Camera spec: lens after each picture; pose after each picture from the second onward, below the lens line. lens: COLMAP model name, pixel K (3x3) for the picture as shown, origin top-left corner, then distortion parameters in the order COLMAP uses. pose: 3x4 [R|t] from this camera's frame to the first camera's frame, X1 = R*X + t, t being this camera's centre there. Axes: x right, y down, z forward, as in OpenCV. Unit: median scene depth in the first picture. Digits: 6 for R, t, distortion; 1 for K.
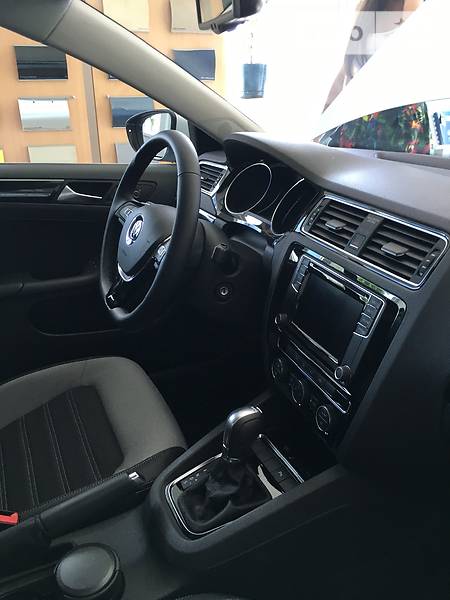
lens RADIAL K [[511.9, 0, 225.0], [0, 511.9, 300.0], [0, 0, 1]] dist [0.062153, -0.004801]
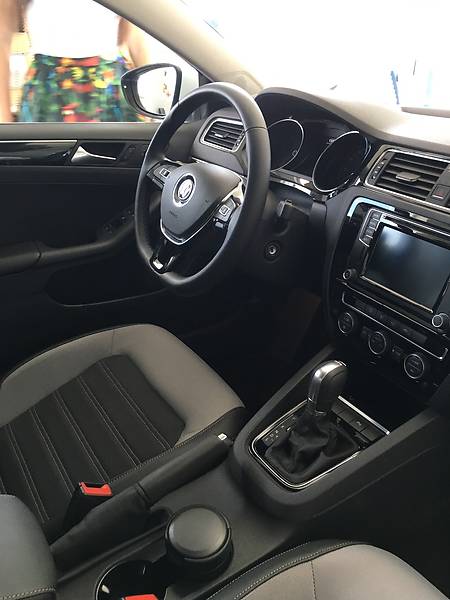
lens RADIAL K [[505.3, 0, 225.0], [0, 505.3, 300.0], [0, 0, 1]] dist [0.096320, -0.130671]
pose [[0.990210, -0.057411, 0.127230, -0.234376], [0.048442, 0.996191, 0.072502, 0.002925], [-0.130908, -0.065629, 0.989220, 0.033695]]
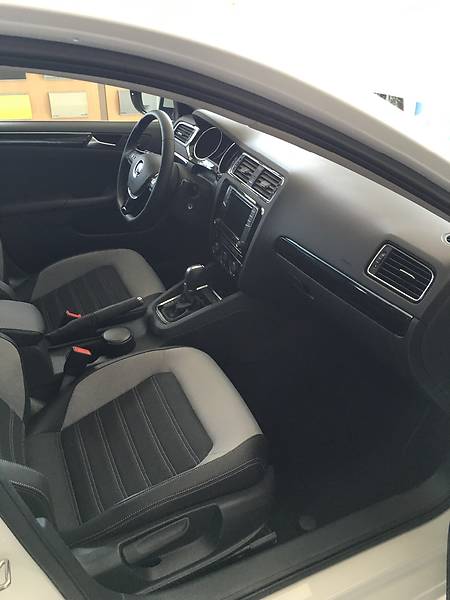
lens RADIAL K [[505.3, 0, 225.0], [0, 505.3, 300.0], [0, 0, 1]] dist [0.096320, -0.130671]
pose [[0.999683, 0.022318, 0.011644, 0.108238], [-0.023646, 0.991203, 0.130218, 0.073082], [-0.008636, -0.130452, 0.991417, -0.773667]]
